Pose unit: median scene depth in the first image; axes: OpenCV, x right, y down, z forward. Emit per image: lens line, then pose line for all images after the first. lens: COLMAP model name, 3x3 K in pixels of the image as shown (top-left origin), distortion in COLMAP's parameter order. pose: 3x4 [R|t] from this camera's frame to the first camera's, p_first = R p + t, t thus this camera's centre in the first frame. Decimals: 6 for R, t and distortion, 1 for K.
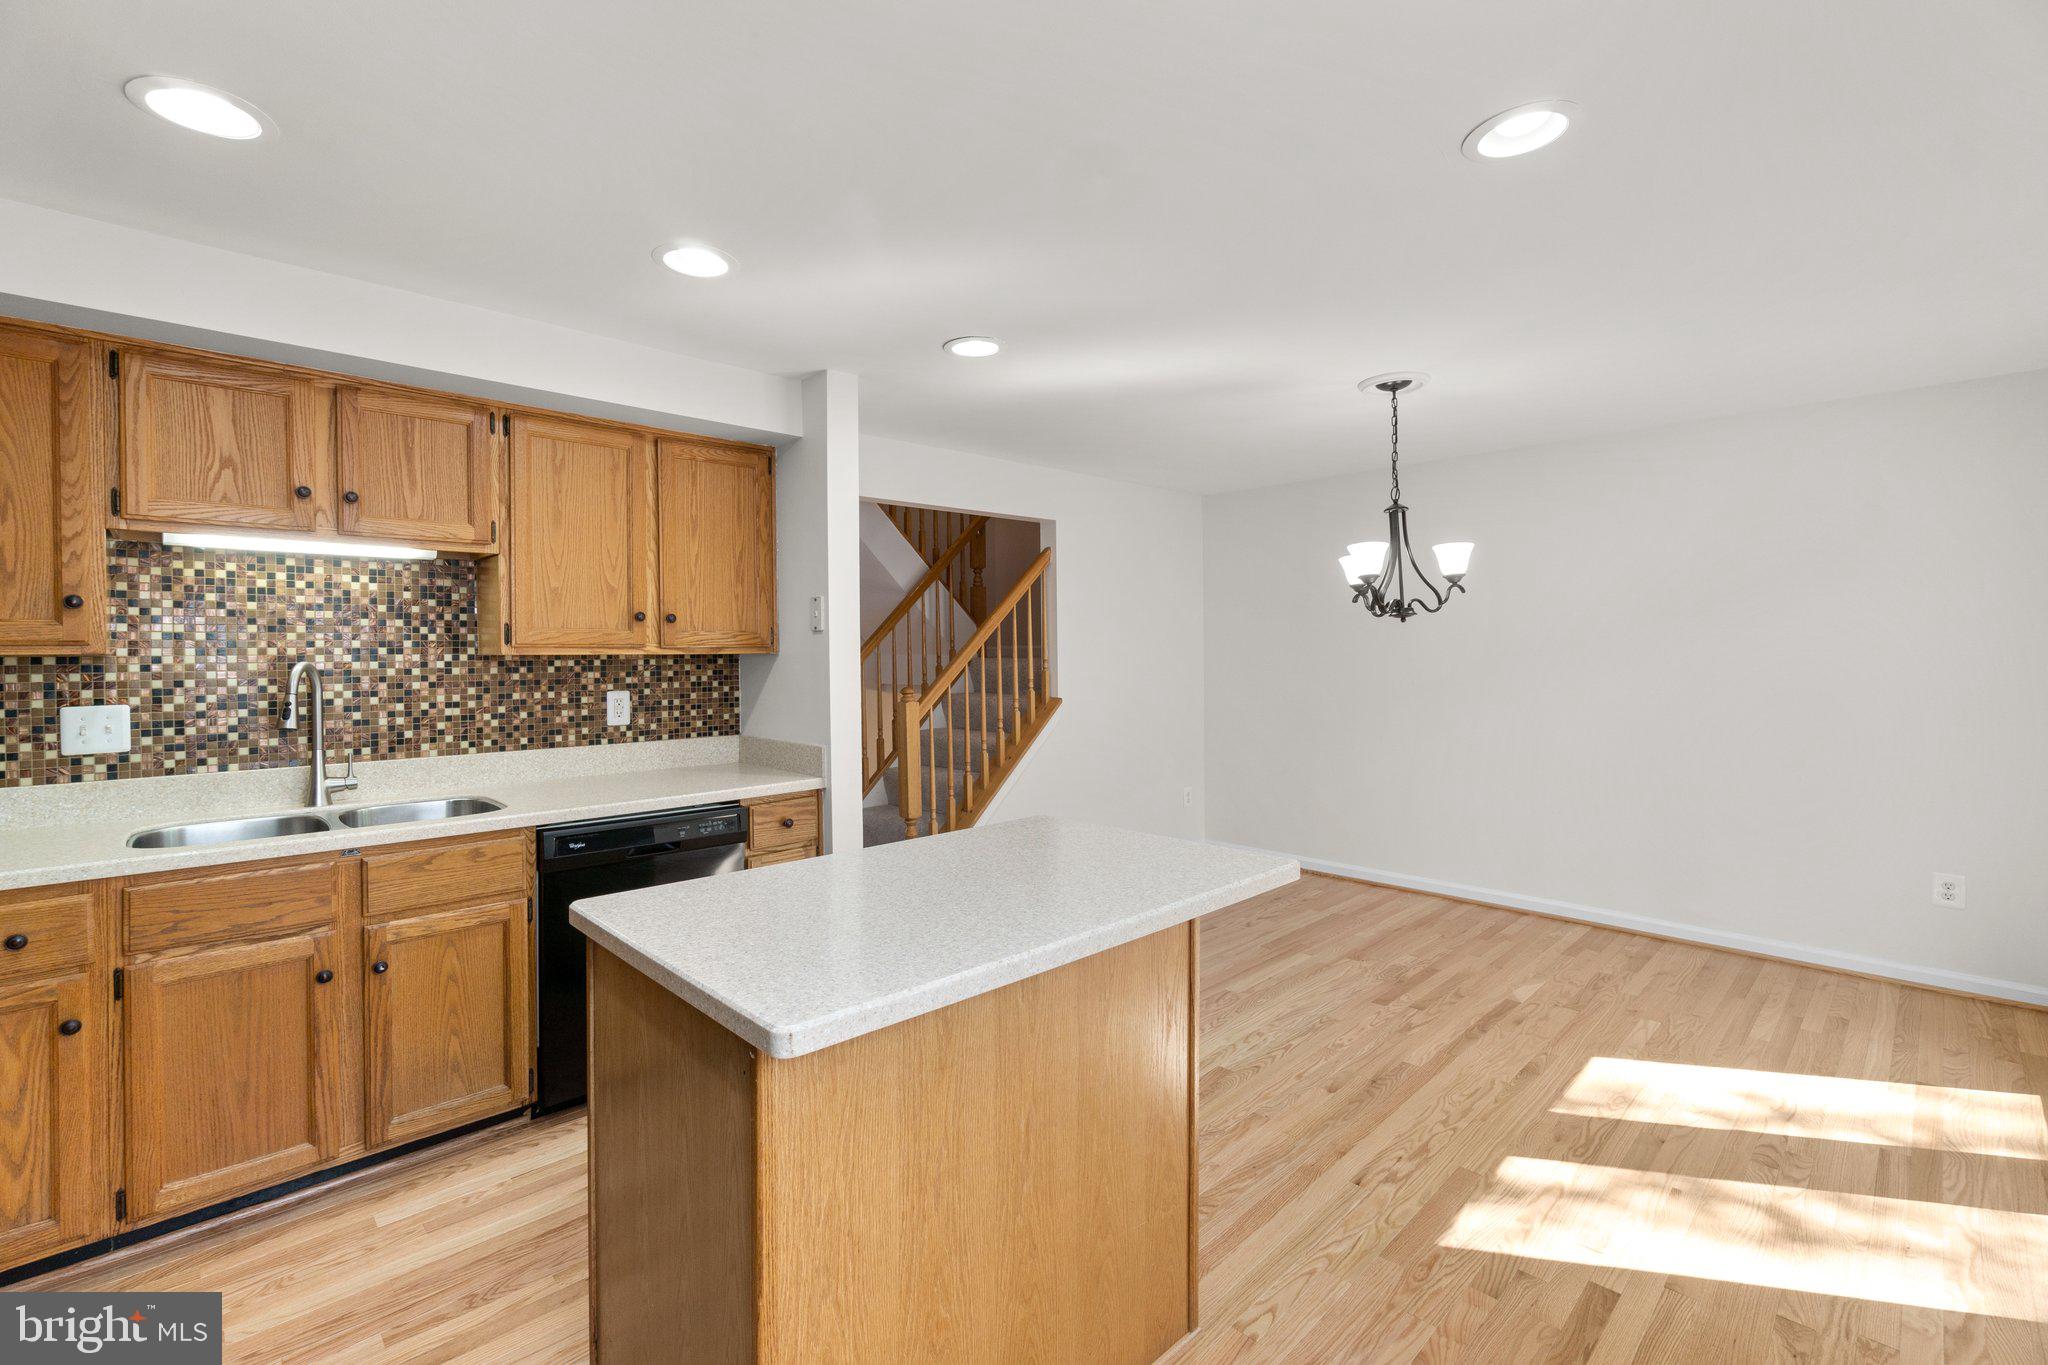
lens RADIAL K [[888.4, 0, 1019.6], [0, 888.4, 662.6], [0, 0, 1]] dist [-0.006864, 0.002421]
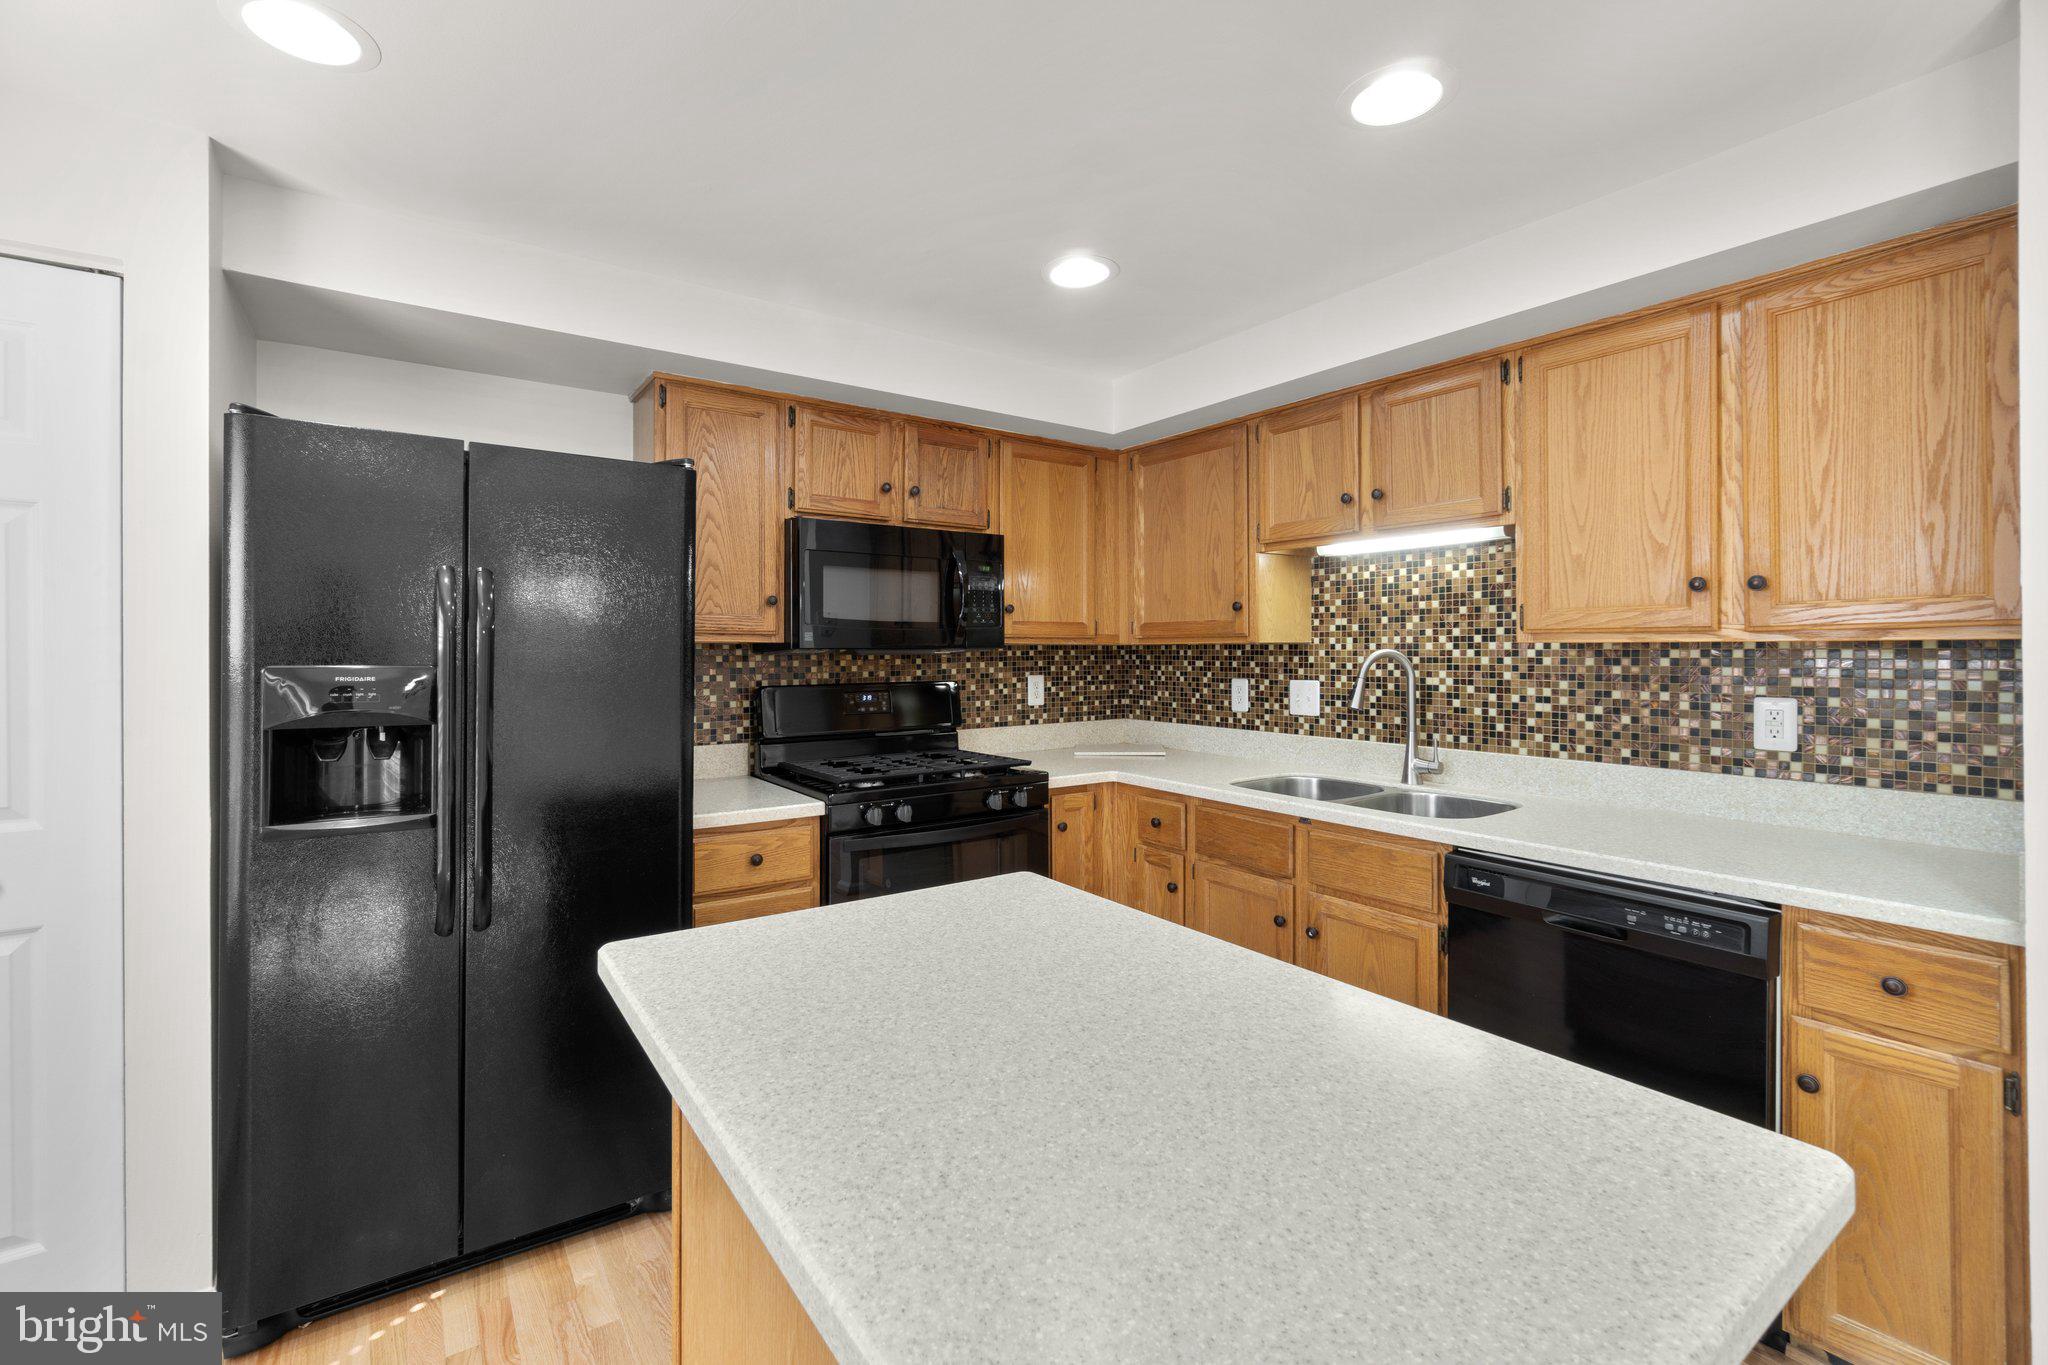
lens RADIAL K [[888.4, 0, 1019.6], [0, 888.4, 662.6], [0, 0, 1]] dist [-0.006864, 0.002421]
pose [[-0.154486, 0.021693, -0.987757, 0.313367], [-0.006317, 0.999717, 0.022944, -0.005872], [0.987975, 0.009784, -0.154306, 0.641420]]
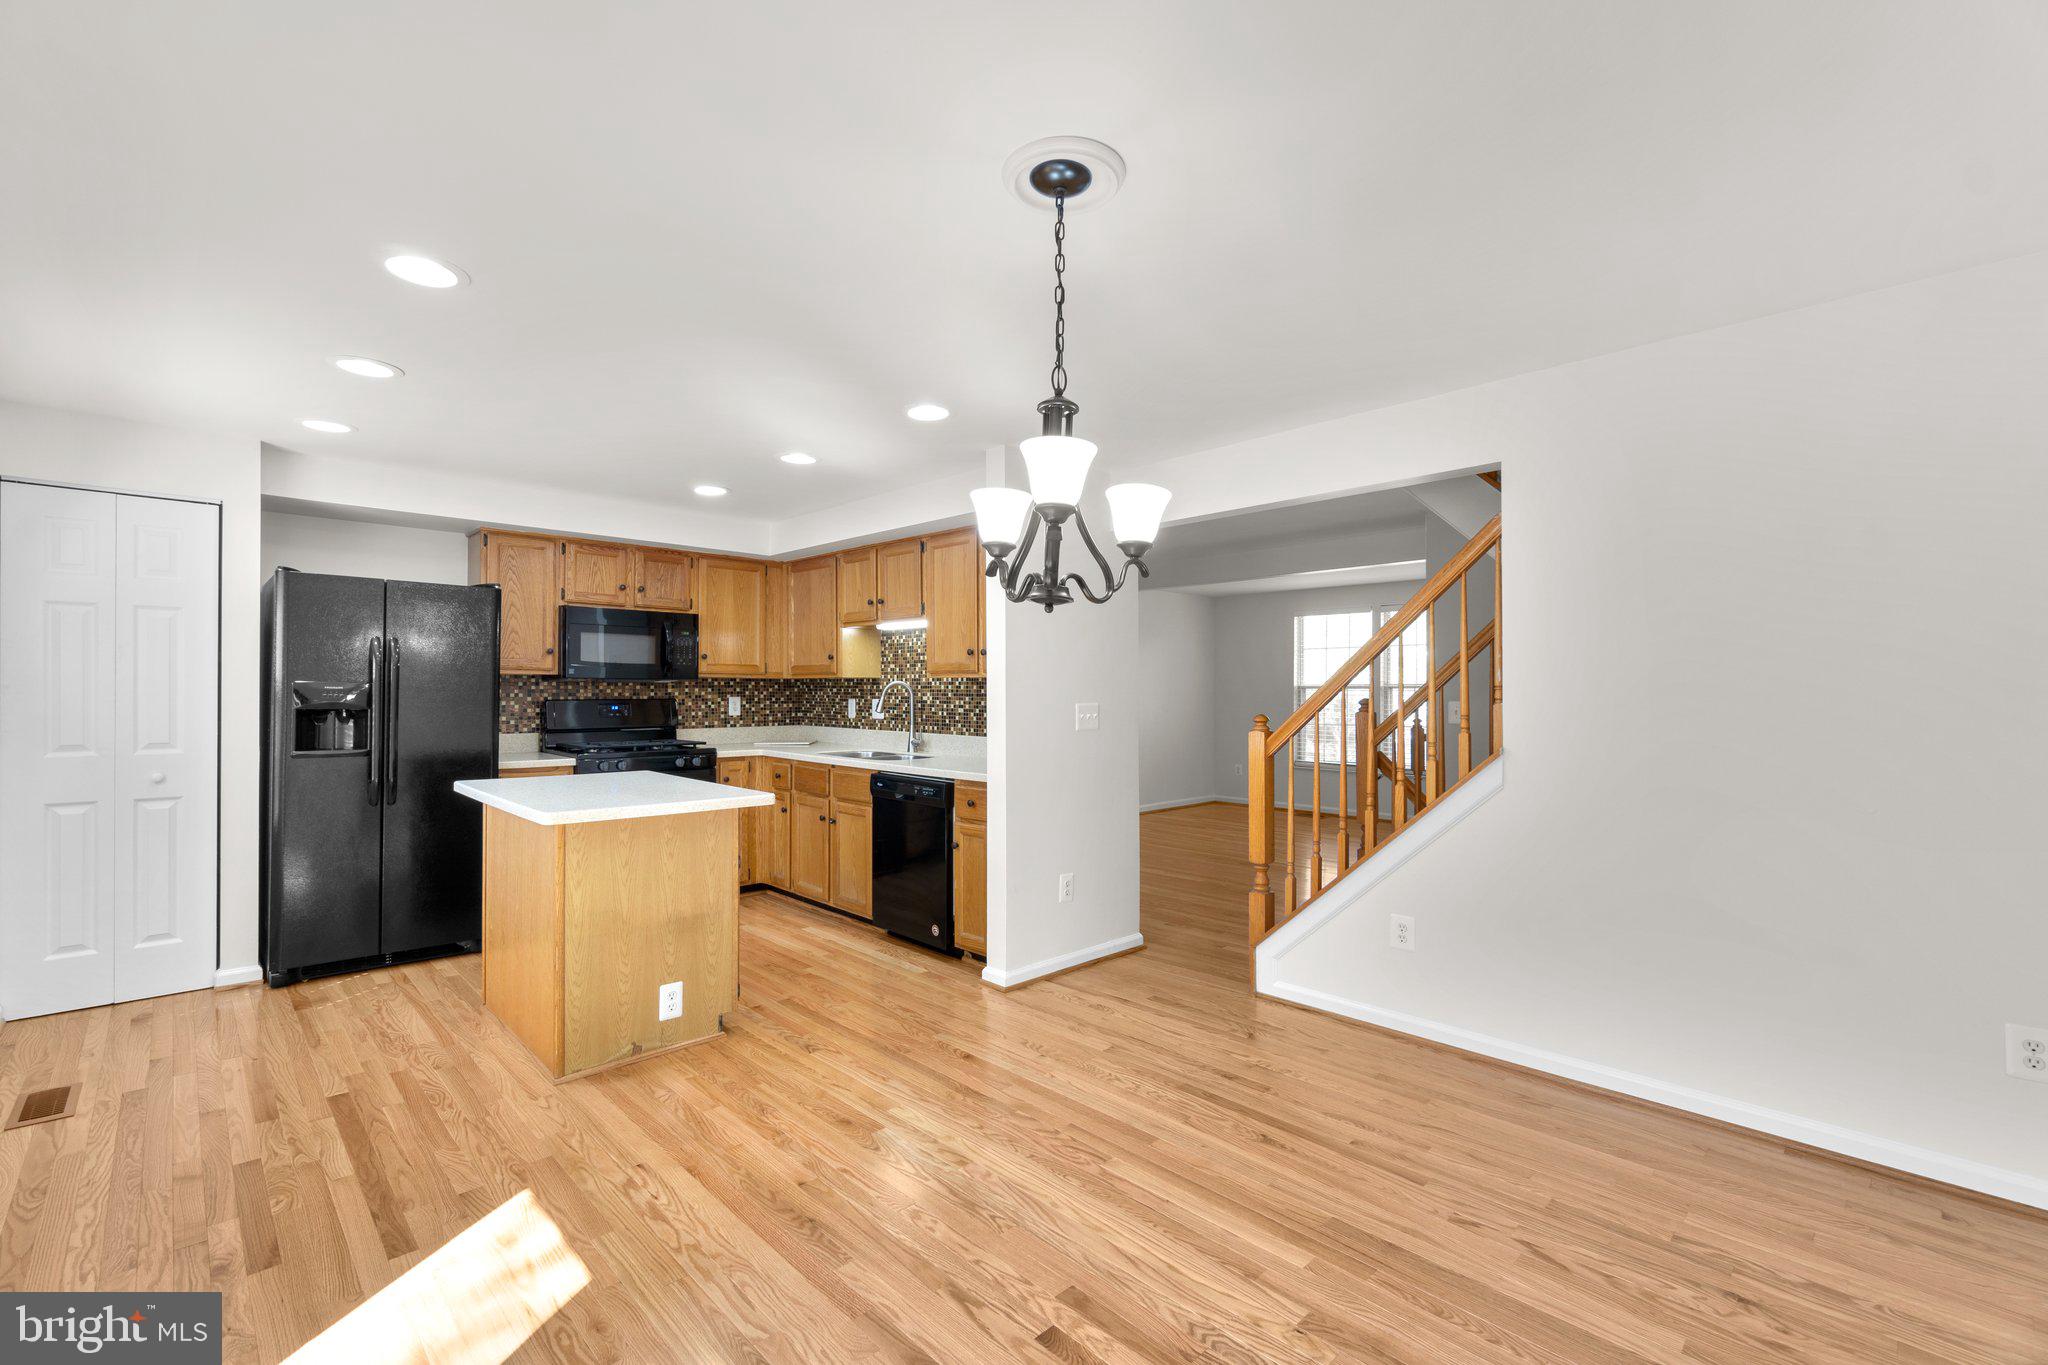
lens RADIAL K [[886.2, 0, 1023.8], [0, 886.2, 698.5], [0, 0, 1]] dist [-0.007853, -0.000053]
pose [[0.002919, 0.017317, -0.999846, 1.137899], [-0.014601, 0.999744, 0.017273, -0.000158], [0.999889, 0.014548, 0.003171, 1.149894]]
